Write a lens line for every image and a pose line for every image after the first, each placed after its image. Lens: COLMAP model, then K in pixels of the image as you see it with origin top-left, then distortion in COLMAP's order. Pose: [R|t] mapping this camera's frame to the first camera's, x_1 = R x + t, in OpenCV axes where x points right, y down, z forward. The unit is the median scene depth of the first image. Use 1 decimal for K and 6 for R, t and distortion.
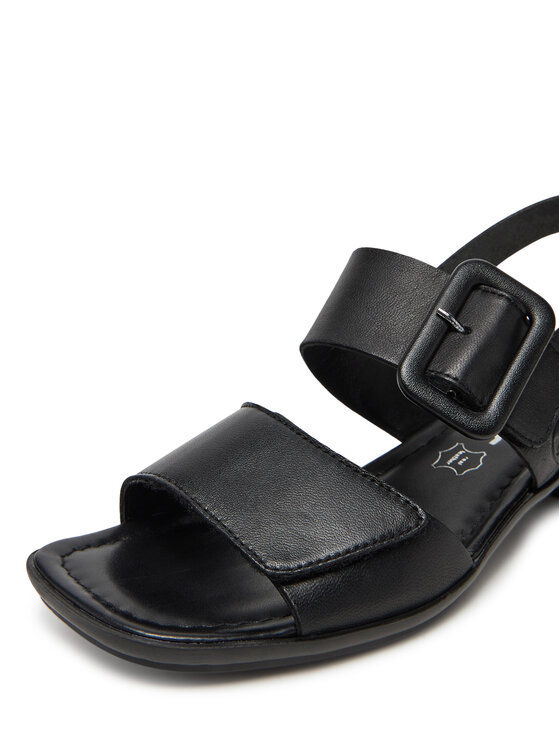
lens RADIAL K [[1471.4, 0, 280.0], [0, 1471.4, 373.0], [0, 0, 1]] dist [0.007424, 0.042377]
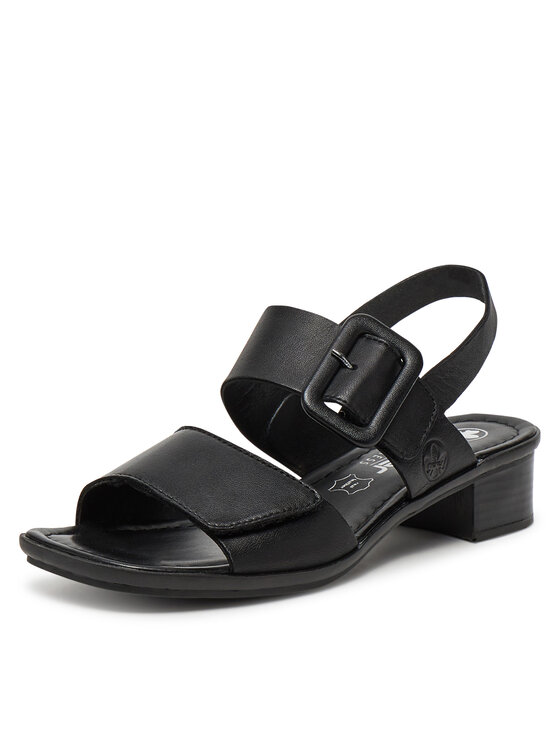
lens RADIAL K [[1365.1, 0, 280.0], [0, 1365.1, 373.0], [0, 0, 1]] dist [-0.014364, 0.003409]
pose [[0.997803, 0.010882, 0.065352, -0.018221], [-0.008370, 0.999220, -0.038588, 0.023130], [-0.065721, 0.037957, 0.997116, -0.206572]]
